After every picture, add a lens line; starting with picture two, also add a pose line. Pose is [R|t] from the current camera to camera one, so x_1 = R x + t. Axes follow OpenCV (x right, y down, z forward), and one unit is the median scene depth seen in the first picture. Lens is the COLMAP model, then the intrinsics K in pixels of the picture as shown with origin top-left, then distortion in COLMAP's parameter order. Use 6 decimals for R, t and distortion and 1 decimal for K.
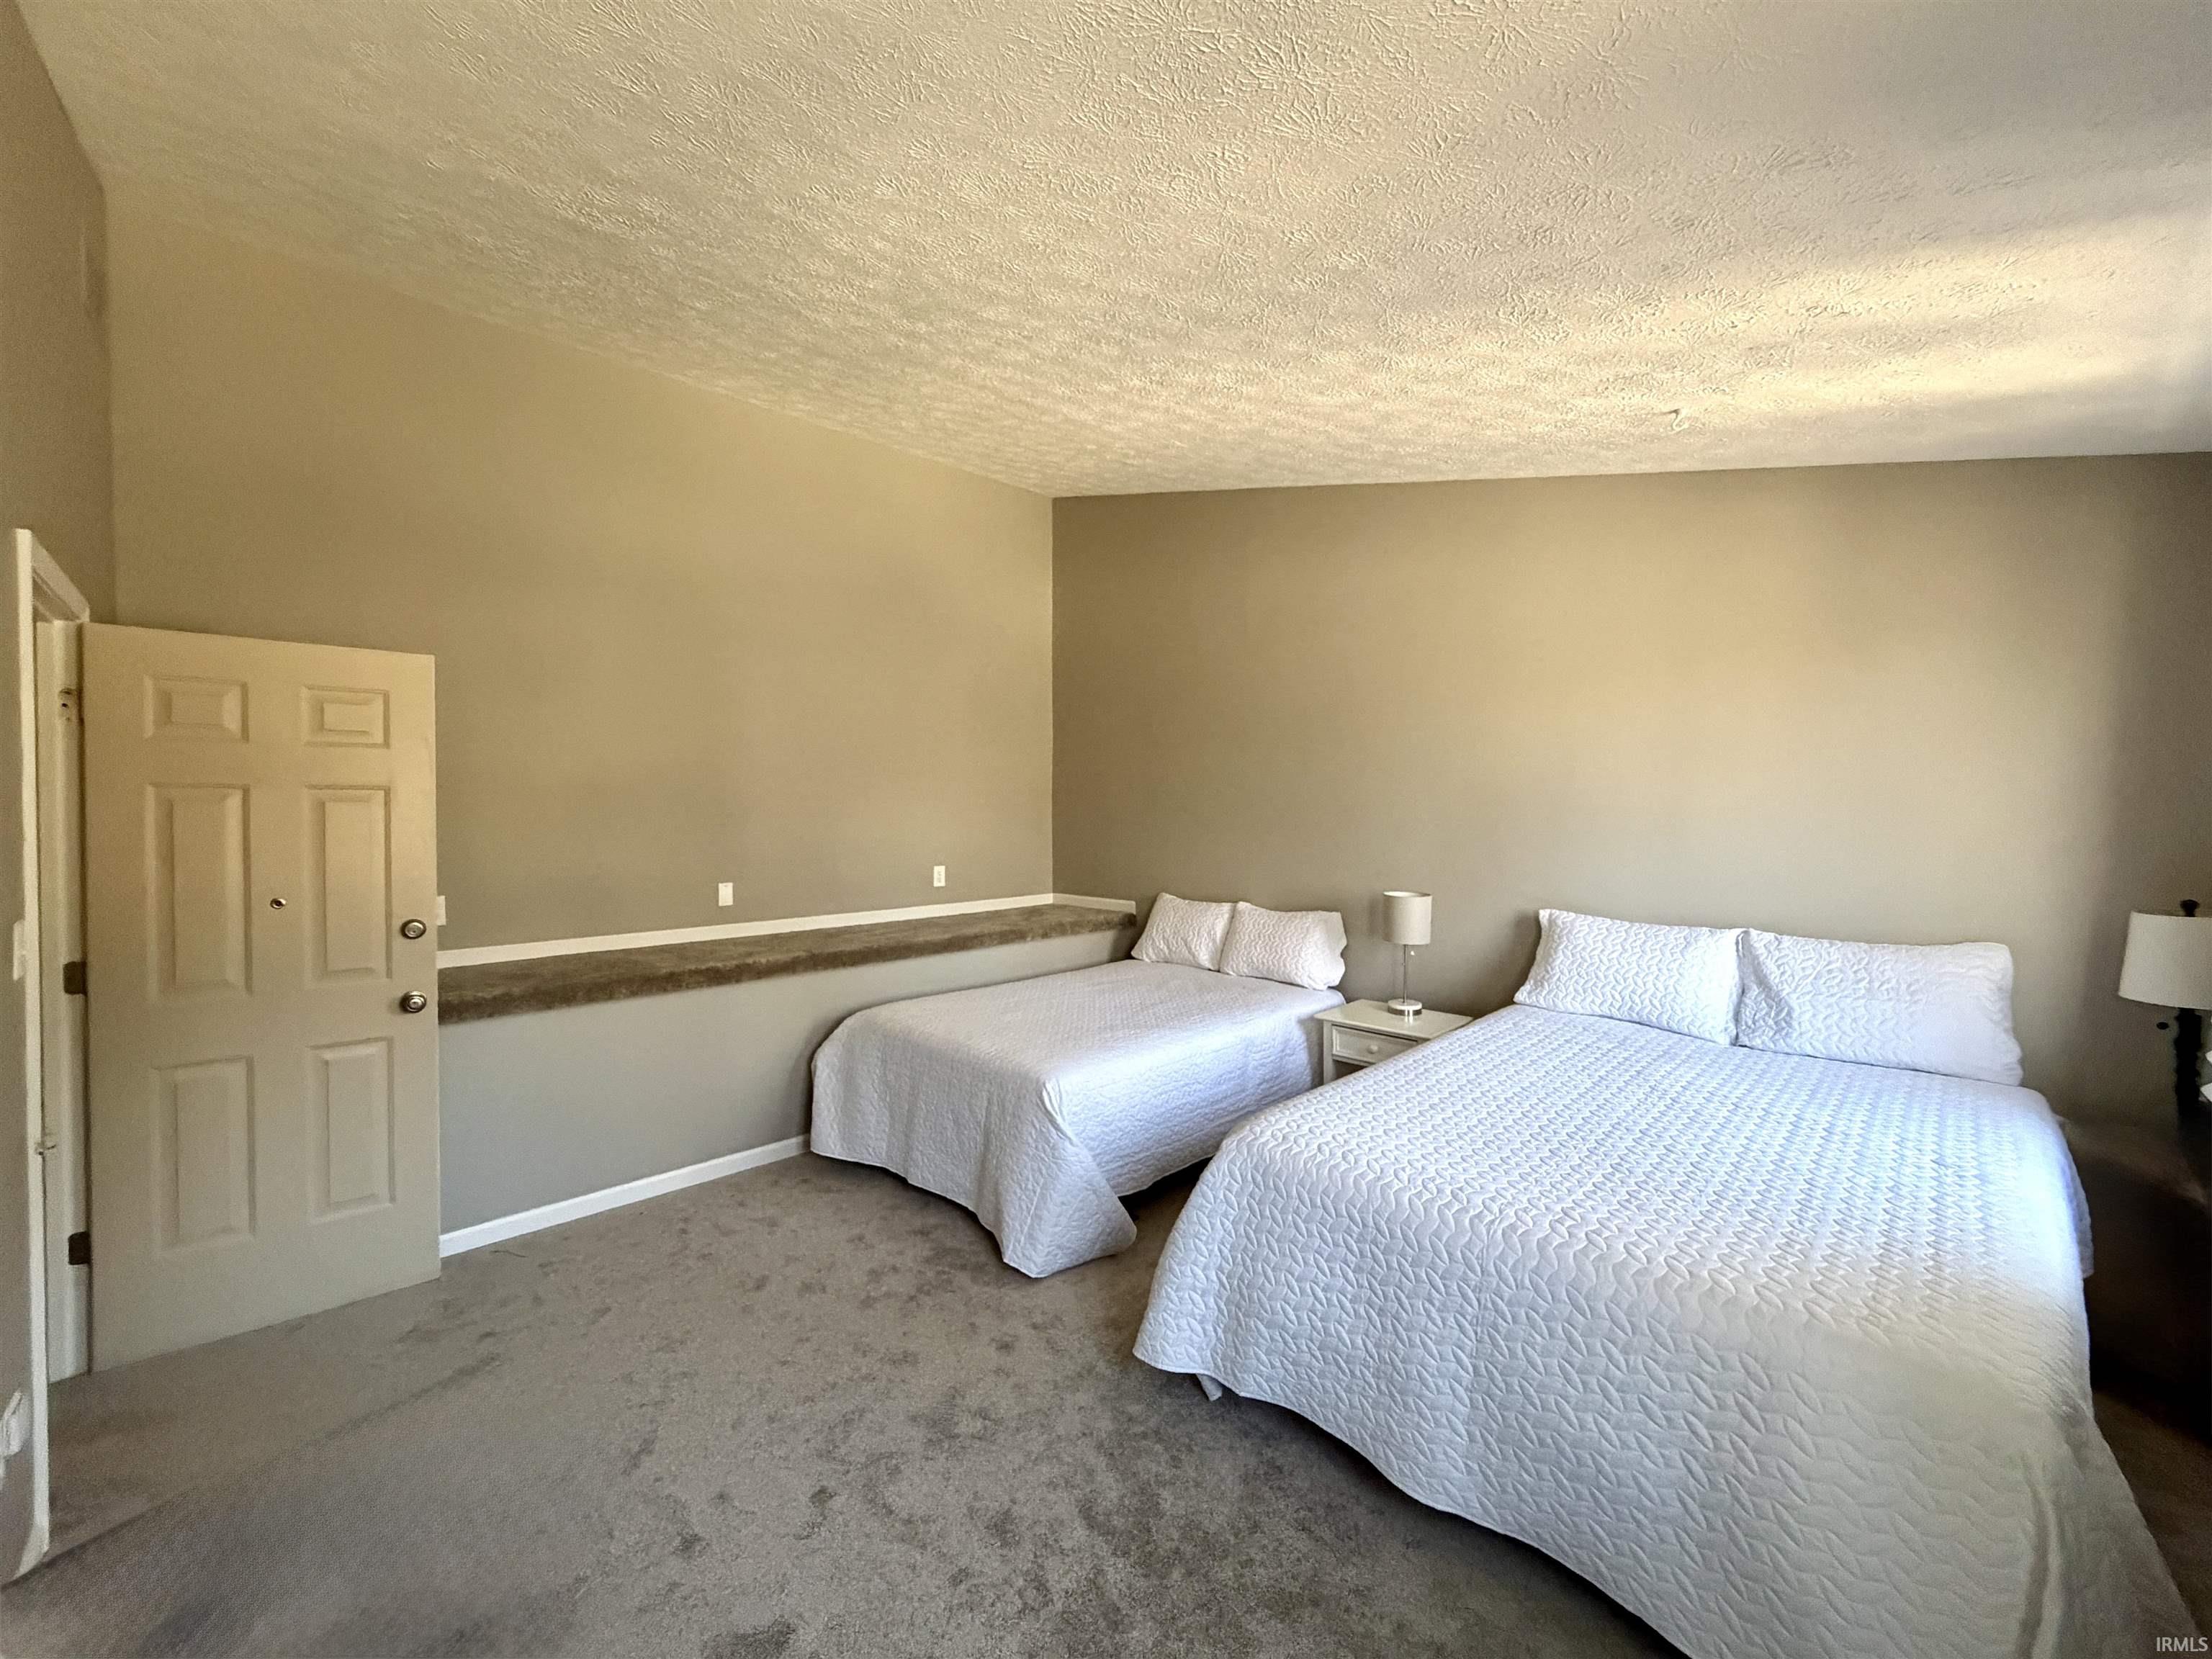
lens RADIAL K [[879.5, 0, 1100.6], [0, 879.5, 828.3], [0, 0, 1]] dist [-0.000307, -0.000020]
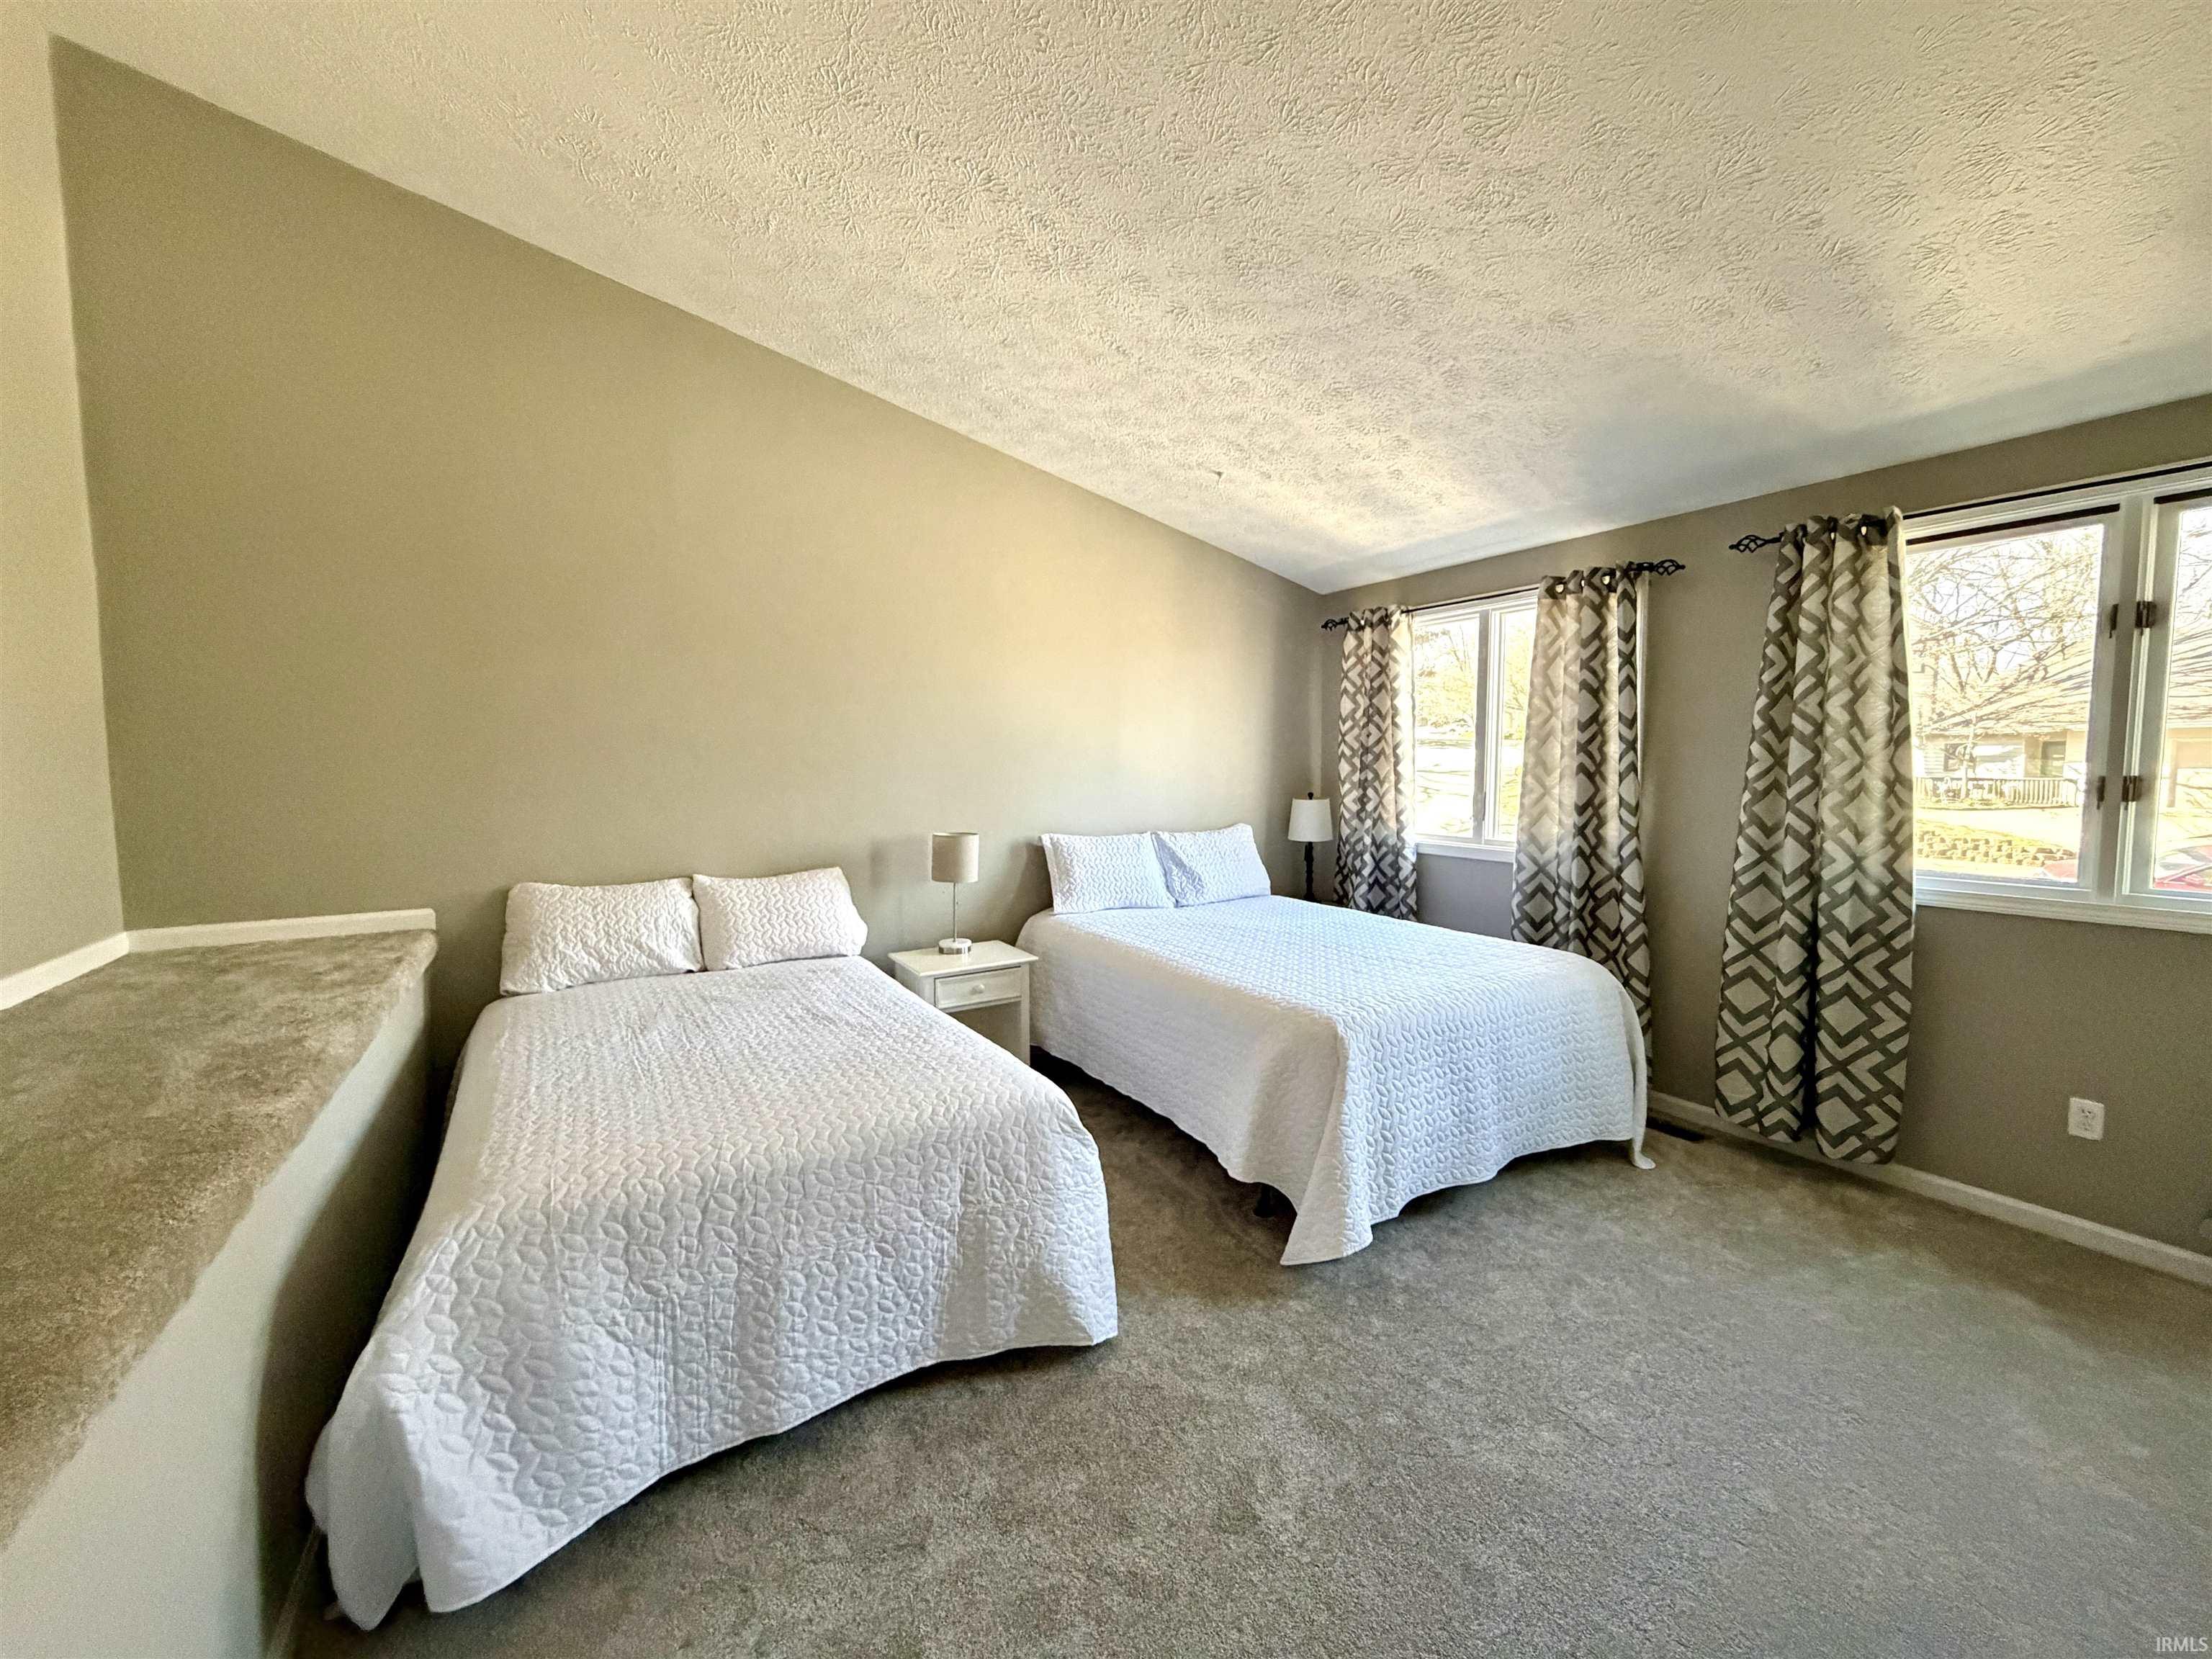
lens RADIAL K [[879.5, 0, 1100.6], [0, 879.5, 828.3], [0, 0, 1]] dist [-0.000307, -0.000020]
pose [[0.214279, -0.064317, 0.974653, -0.630432], [0.032893, 0.997739, 0.058609, 0.016680], [-0.976218, 0.019501, 0.215910, 0.660751]]
